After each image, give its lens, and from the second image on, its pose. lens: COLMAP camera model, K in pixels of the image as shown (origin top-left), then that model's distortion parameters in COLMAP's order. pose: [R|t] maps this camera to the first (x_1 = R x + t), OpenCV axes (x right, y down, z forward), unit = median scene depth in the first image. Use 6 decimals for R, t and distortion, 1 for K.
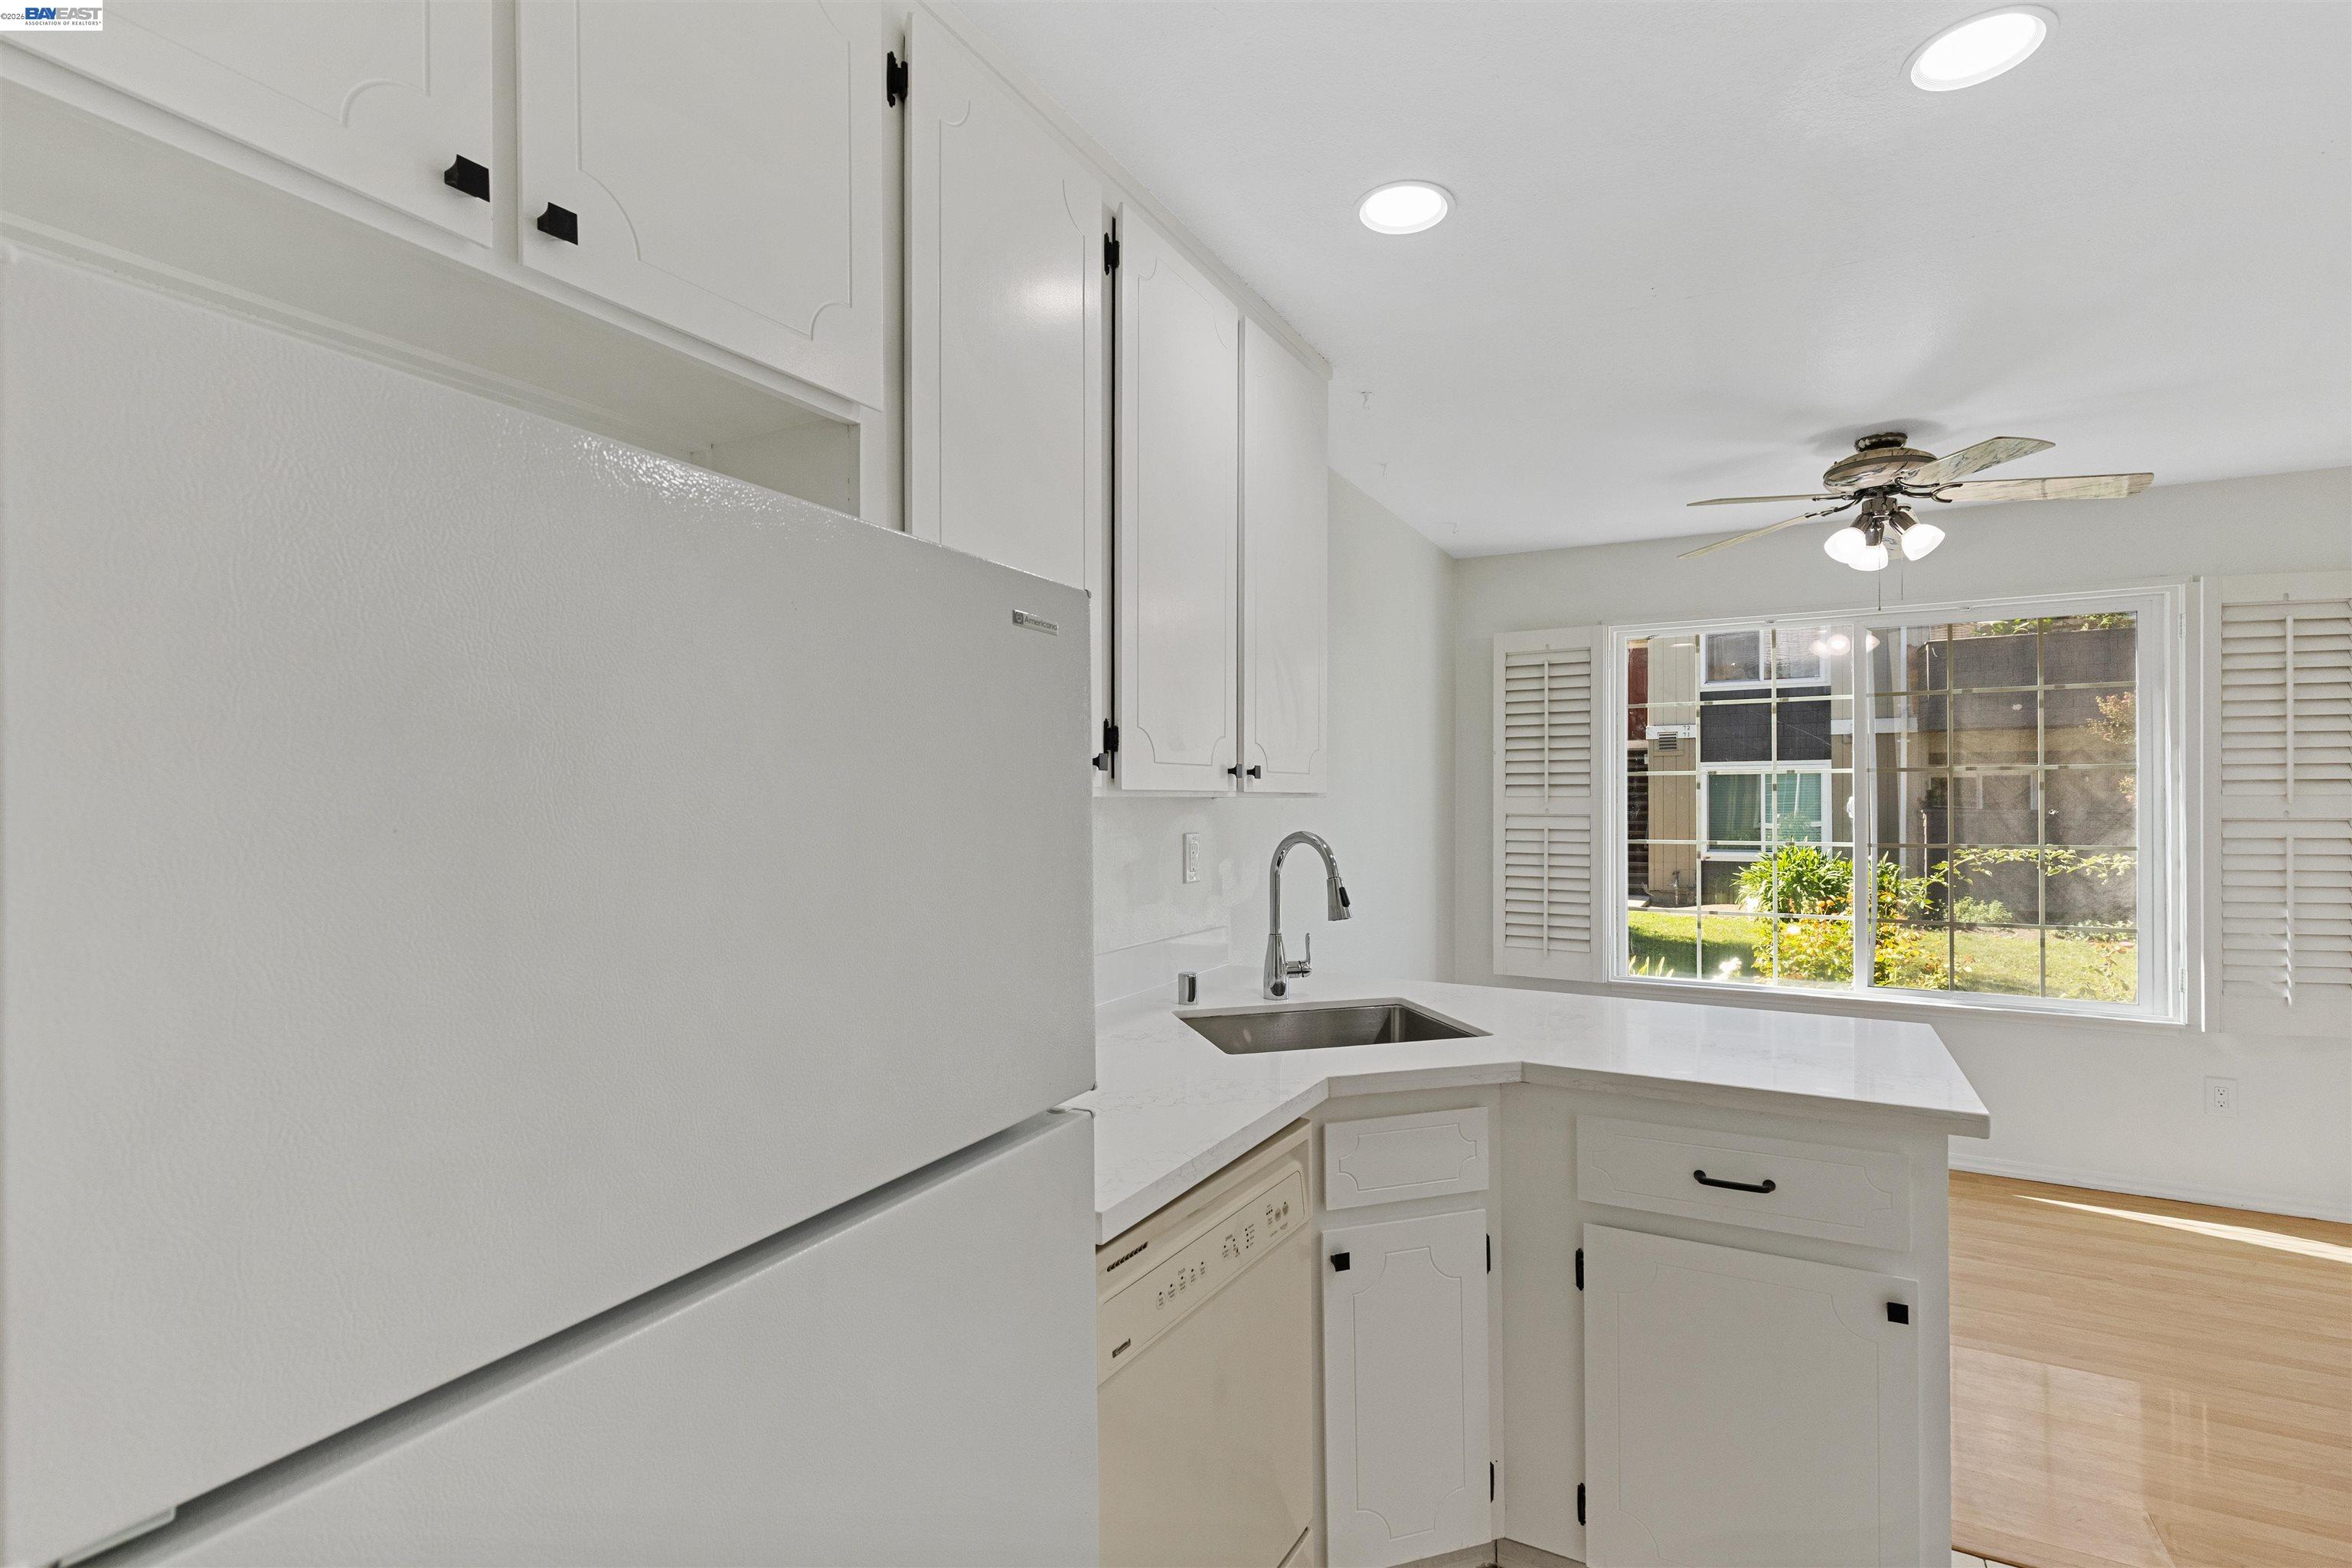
lens RADIAL K [[1071.8, 0, 1193.5], [0, 1071.8, 800.5], [0, 0, 1]] dist [0.005496, -0.002130]
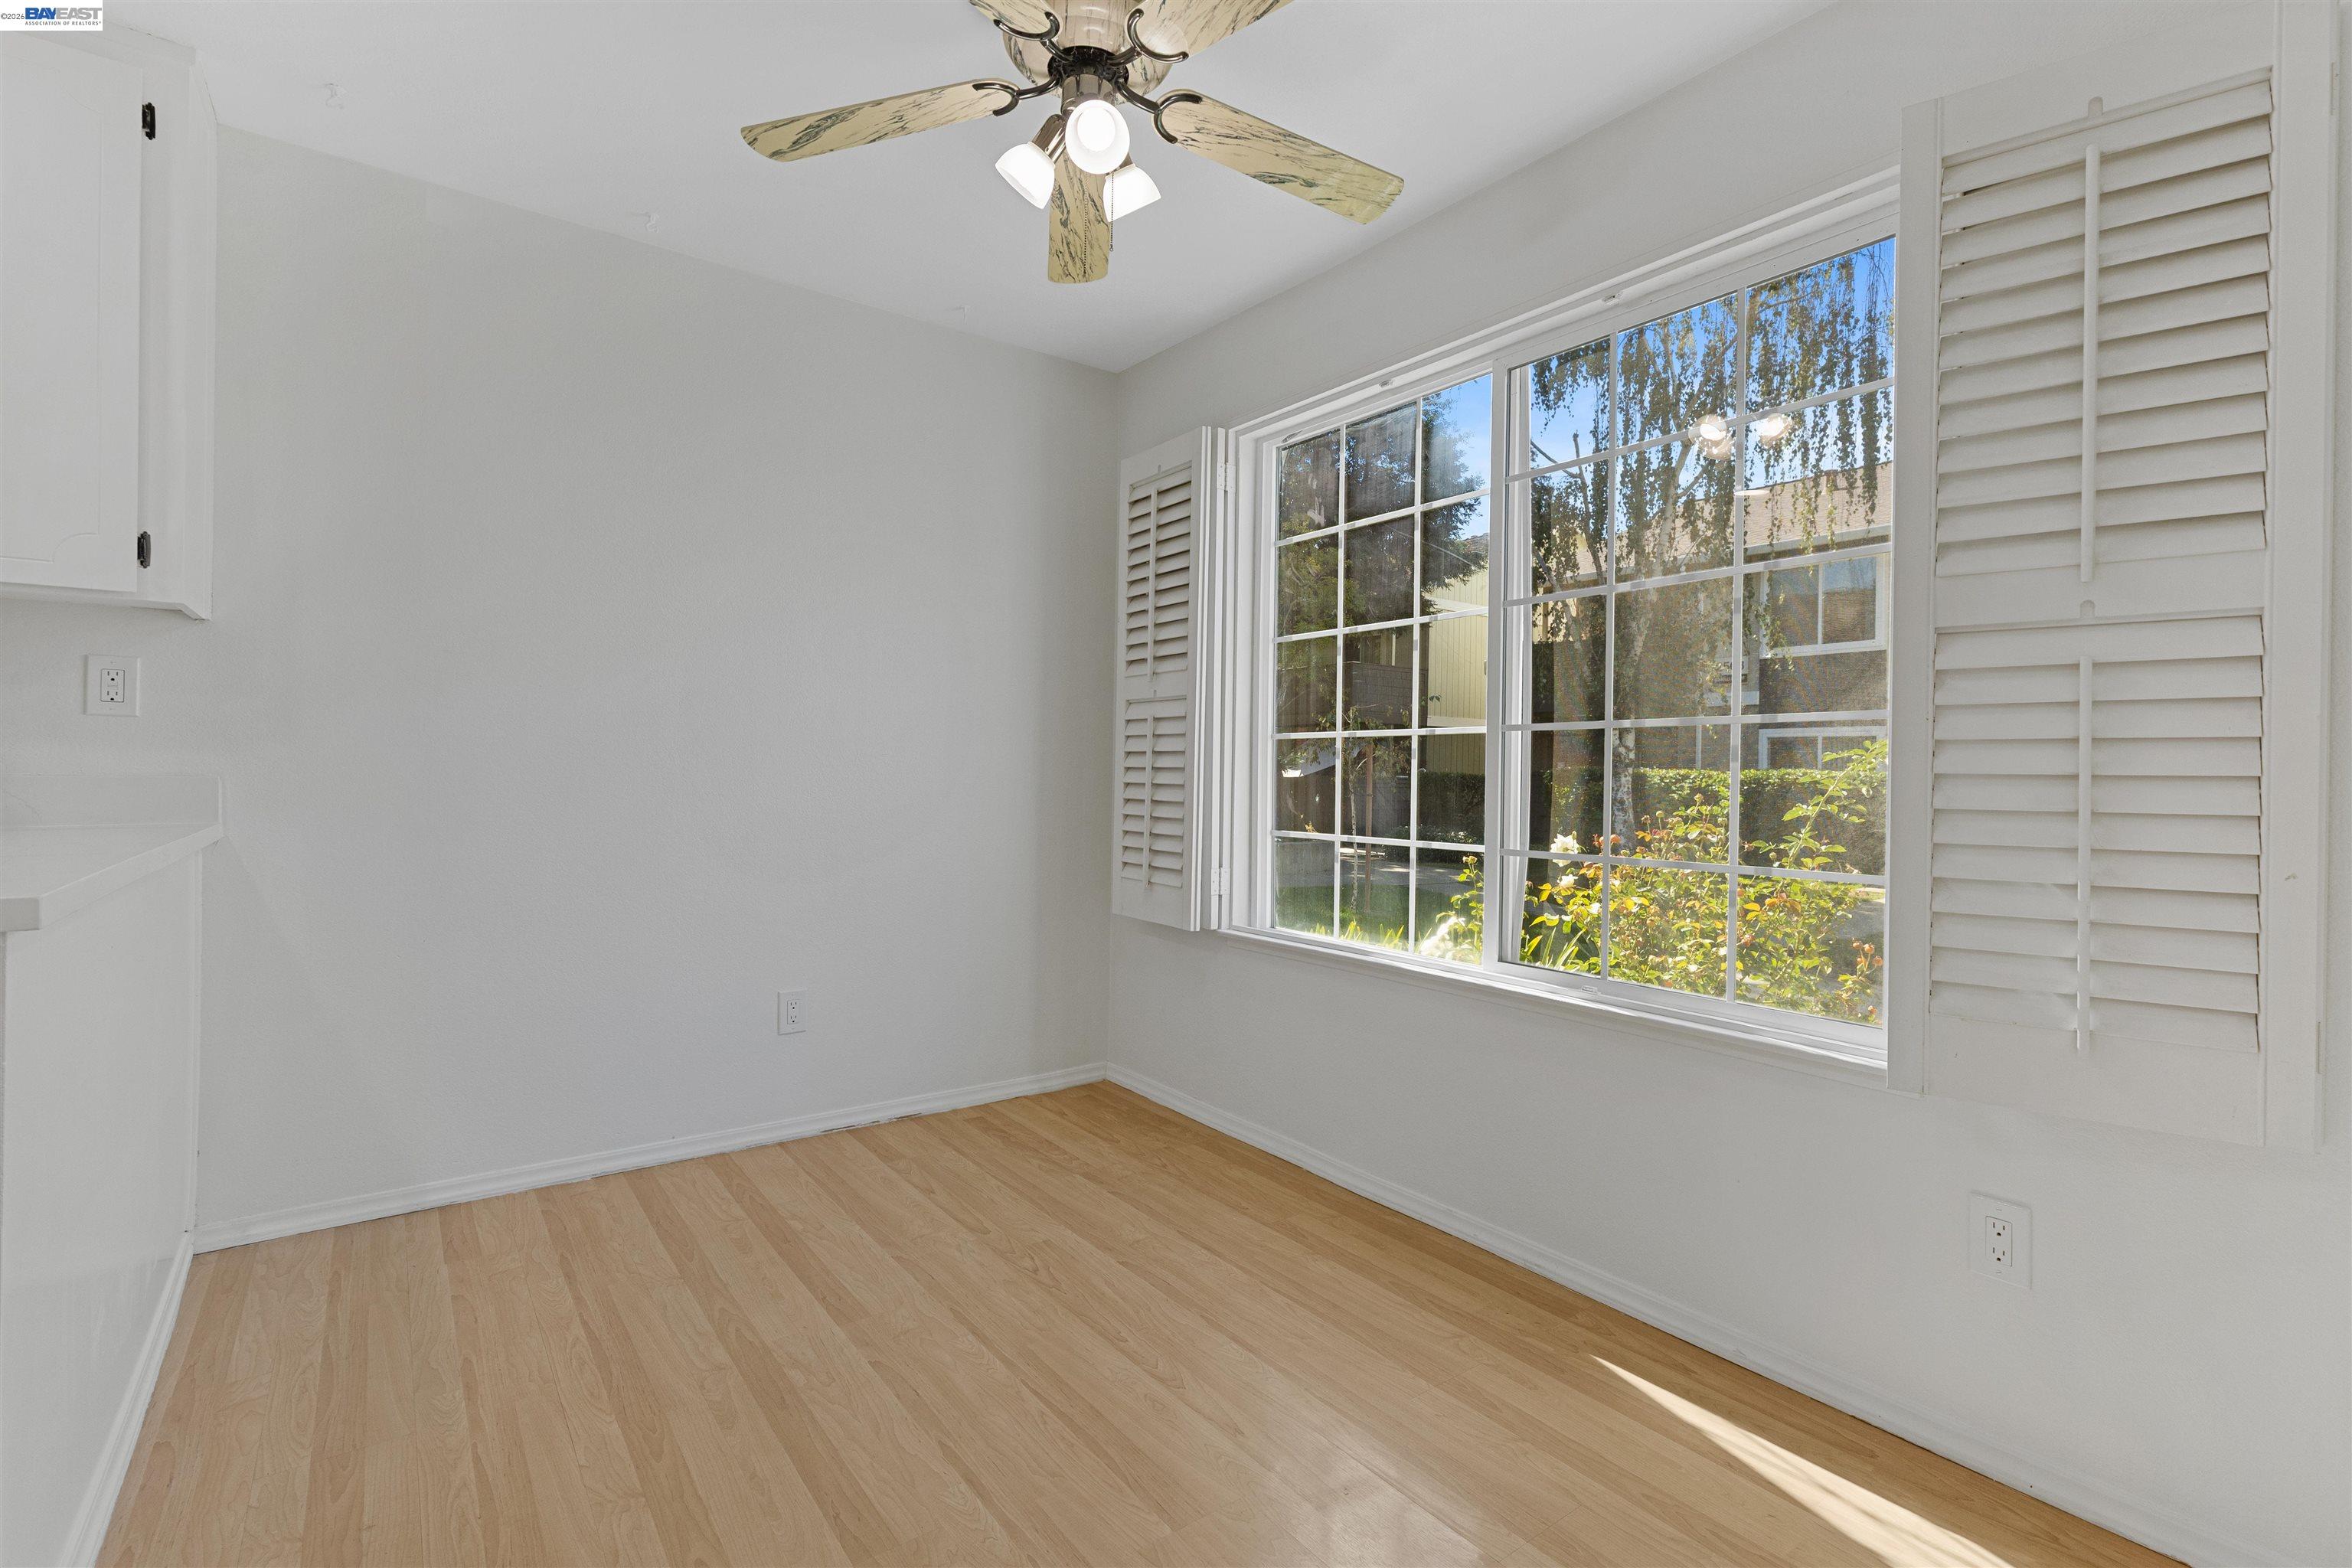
lens RADIAL K [[1071.8, 0, 1178.7], [0, 1071.8, 769.6], [0, 0, 1]] dist [0.005496, -0.002130]
pose [[0.911754, 0.014193, -0.410492, 0.829827], [-0.016293, 0.999866, -0.001618, 0.081091], [0.410414, 0.008163, 0.911863, 0.437565]]
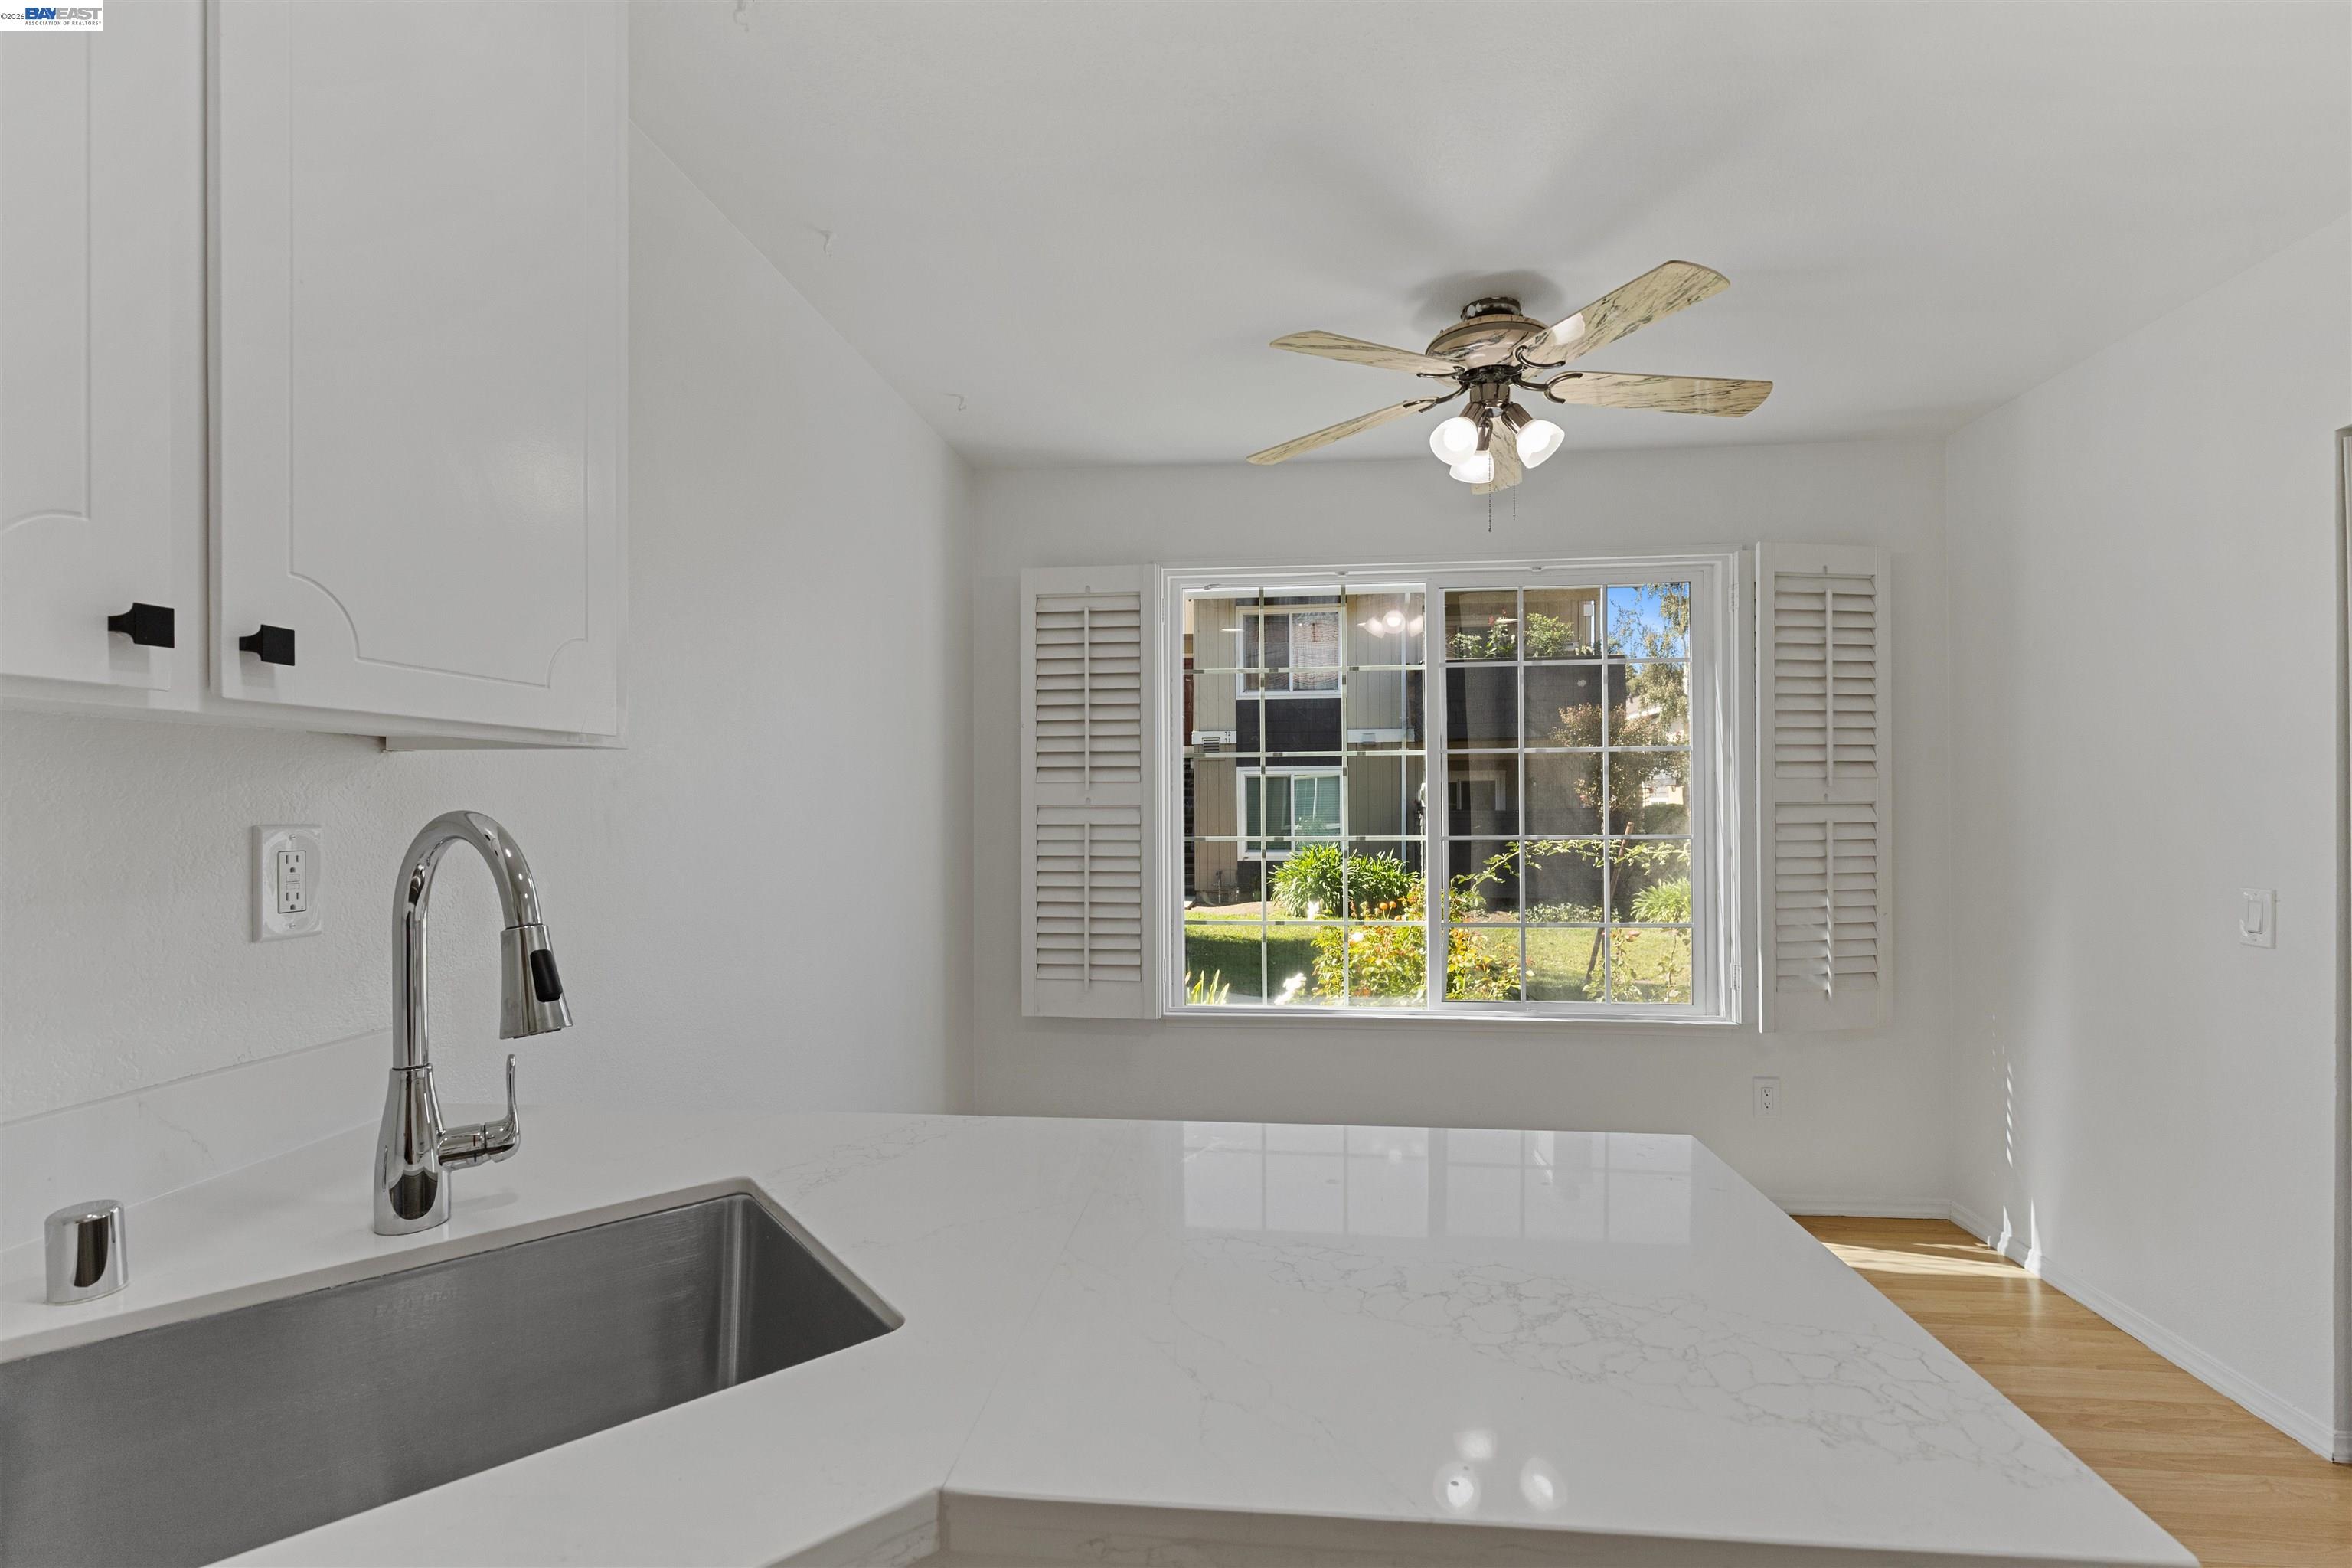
lens RADIAL K [[1071.8, 0, 1192.3], [0, 1071.8, 803.6], [0, 0, 1]] dist [0.005496, -0.002130]
pose [[0.920525, -0.002121, 0.390677, 0.124152], [0.003248, 0.999992, -0.002224, 0.017569], [-0.390669, 0.003316, 0.920525, 0.332233]]
